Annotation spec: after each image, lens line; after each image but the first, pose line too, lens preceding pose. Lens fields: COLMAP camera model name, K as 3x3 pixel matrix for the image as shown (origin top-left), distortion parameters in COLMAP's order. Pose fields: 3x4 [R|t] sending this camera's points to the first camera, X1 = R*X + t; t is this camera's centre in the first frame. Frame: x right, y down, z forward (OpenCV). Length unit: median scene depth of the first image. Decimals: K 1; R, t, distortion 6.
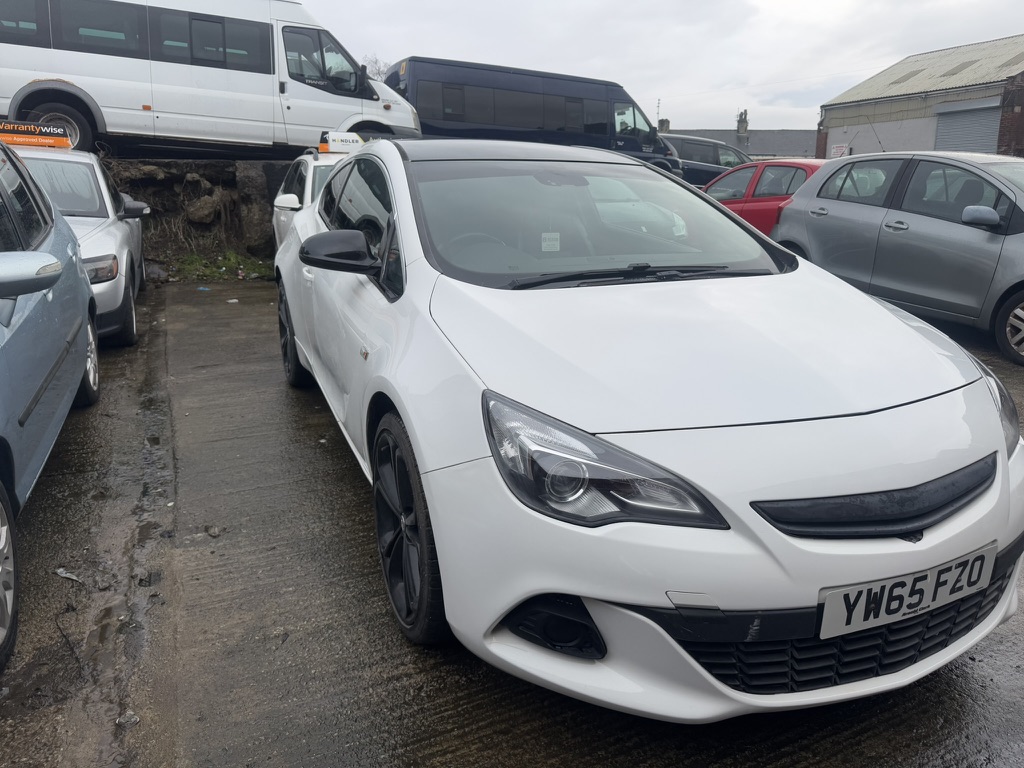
lens RADIAL K [[724.0, 0, 514.1], [0, 724.0, 384.0], [0, 0, 1]] dist [0.003632, 0.001314]
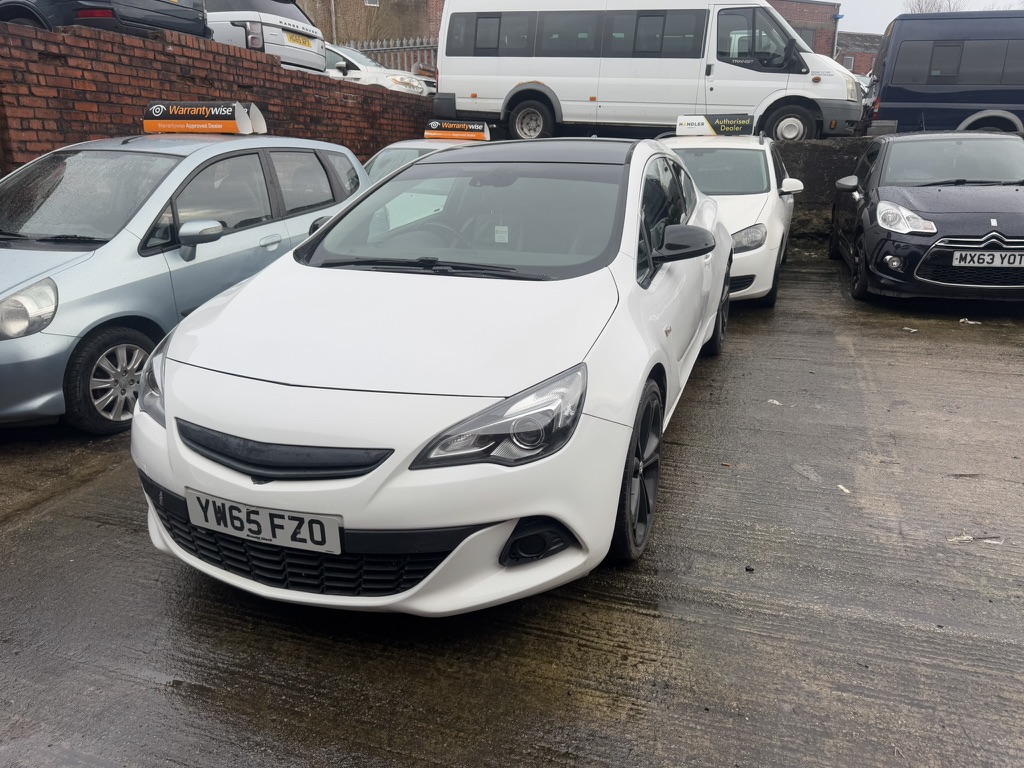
lens RADIAL K [[718.3, 0, 516.8], [0, 718.3, 377.4], [0, 0, 1]] dist [0.057134, -0.071770]
pose [[0.715833, 0.198711, -0.669401, 0.883091], [-0.176857, 0.978990, 0.101488, -0.094030], [0.675503, 0.045740, 0.735937, 0.181226]]
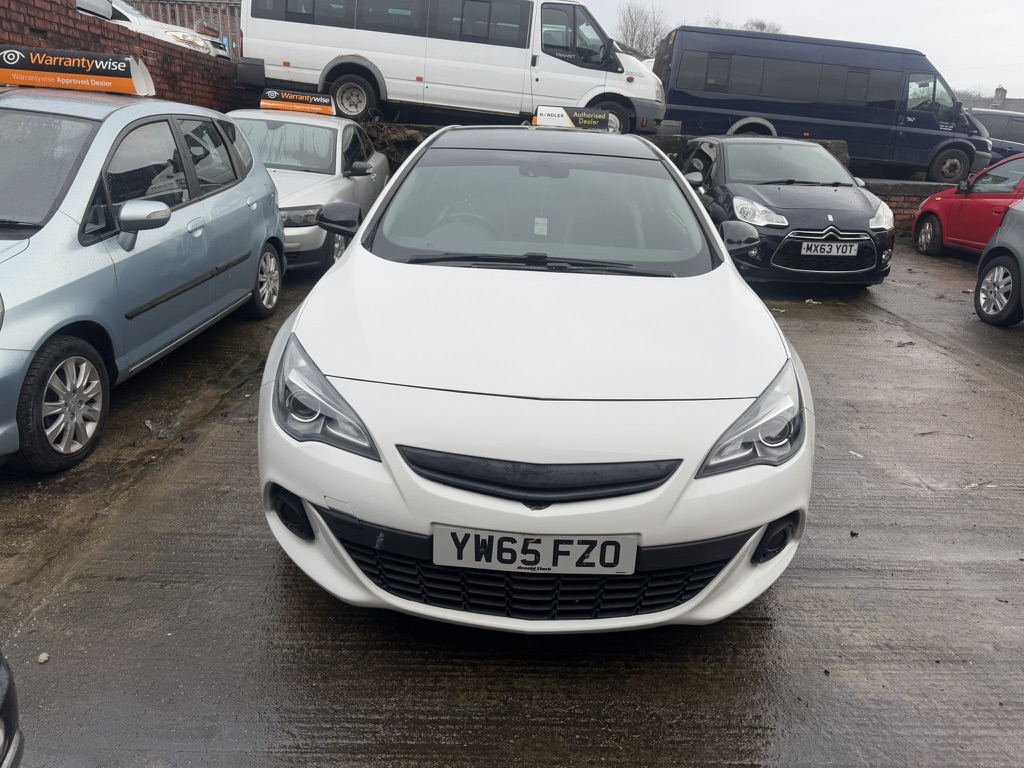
lens RADIAL K [[718.3, 0, 516.8], [0, 718.3, 377.4], [0, 0, 1]] dist [0.057134, -0.071770]
pose [[0.909496, 0.167953, -0.380274, 0.481887], [-0.153253, 0.985785, 0.068852, -0.036769], [0.386432, -0.004342, 0.922307, -0.047665]]
